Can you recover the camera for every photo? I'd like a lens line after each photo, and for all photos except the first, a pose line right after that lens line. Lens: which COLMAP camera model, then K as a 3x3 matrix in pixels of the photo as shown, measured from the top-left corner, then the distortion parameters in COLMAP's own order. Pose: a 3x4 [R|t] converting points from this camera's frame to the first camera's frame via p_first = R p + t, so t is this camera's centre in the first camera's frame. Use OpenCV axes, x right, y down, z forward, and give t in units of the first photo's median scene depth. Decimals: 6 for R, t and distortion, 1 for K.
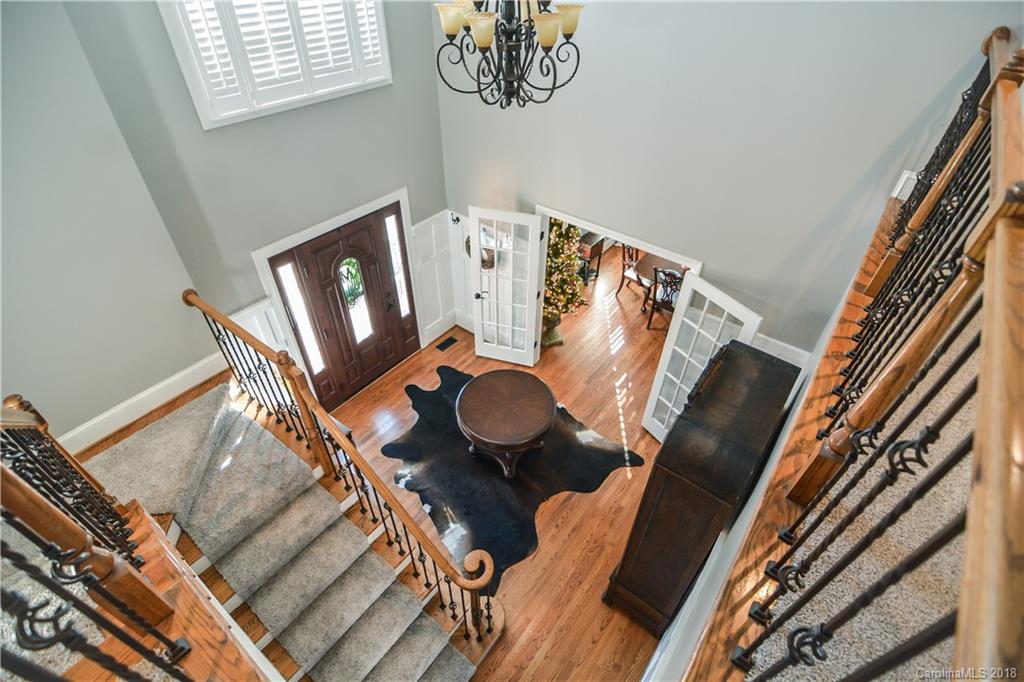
lens RADIAL K [[493.0, 0, 519.8], [0, 493.0, 344.9], [0, 0, 1]] dist [-0.006276, -0.010729]
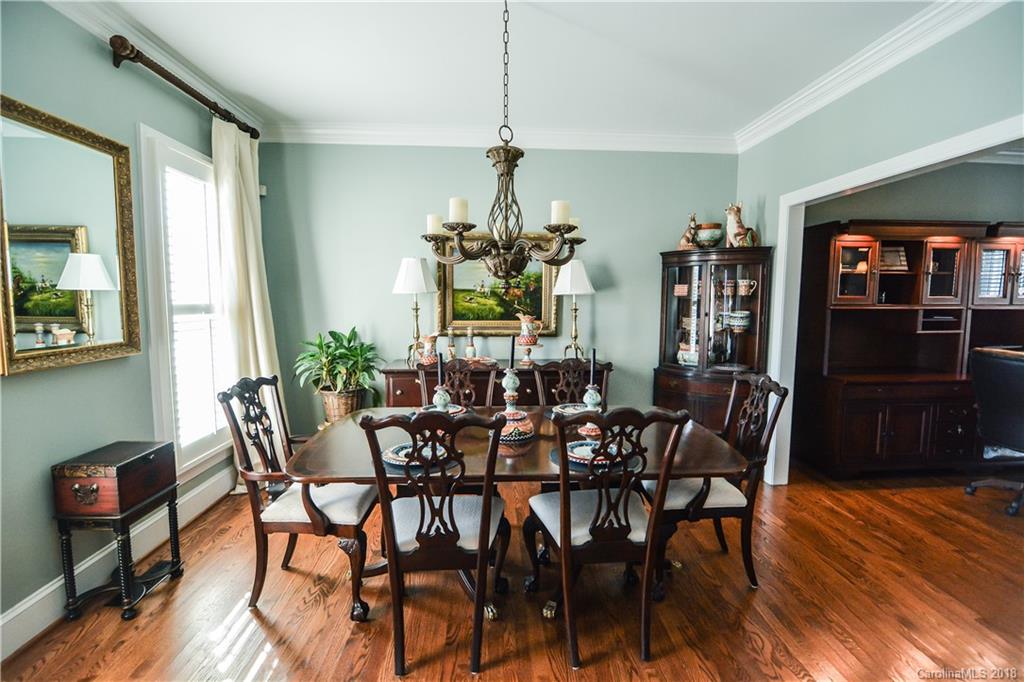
lens RADIAL K [[493.0, 0, 519.8], [0, 493.0, 344.9], [0, 0, 1]] dist [-0.006276, -0.010729]
pose [[0.760375, -0.087378, 0.643580, 0.151866], [0.443354, 0.793956, -0.416018, -0.034373], [-0.474624, 0.601663, 0.642443, 0.683709]]
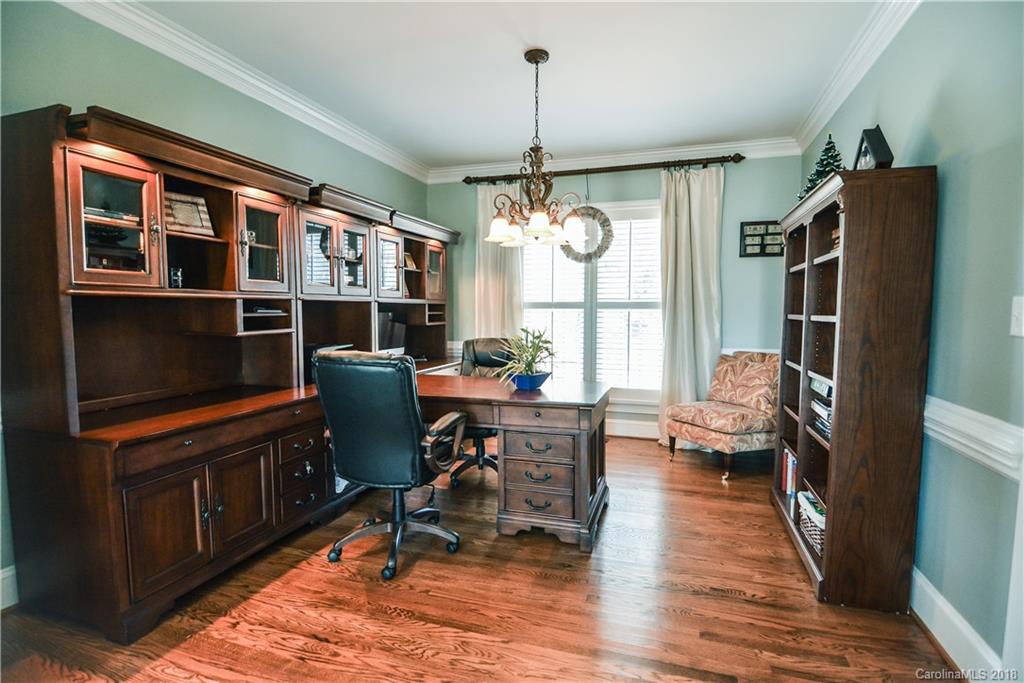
lens RADIAL K [[493.0, 0, 519.8], [0, 493.0, 345.4], [0, 0, 1]] dist [-0.006276, -0.010729]
pose [[-0.337283, -0.095549, 0.936542, 0.453645], [0.614980, 0.730862, 0.296041, -0.050529], [-0.712769, 0.675804, -0.187747, 0.744776]]
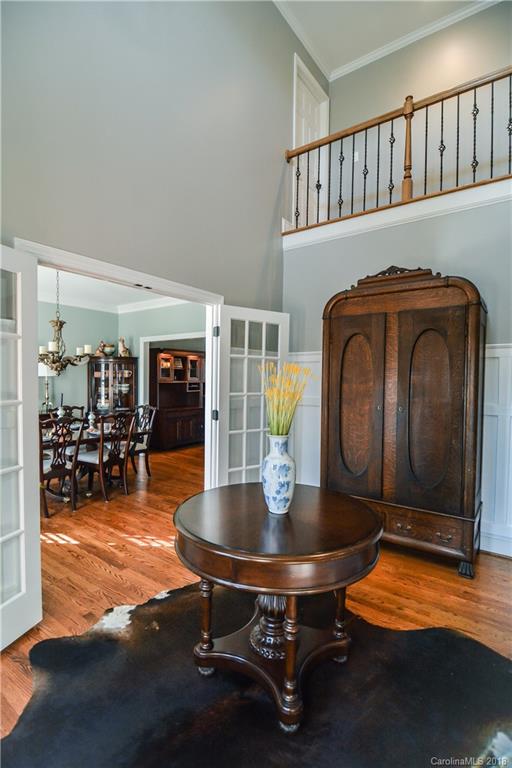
lens RADIAL K [[369.8, 0, 256.0], [0, 369.8, 384.0], [0, 0, 1]] dist [-0.006276, -0.010729]
pose [[-0.015943, -0.042767, 0.998958, -0.264182], [0.656983, 0.752694, 0.042709, -0.003743], [-0.753737, 0.656980, 0.016097, 0.628475]]
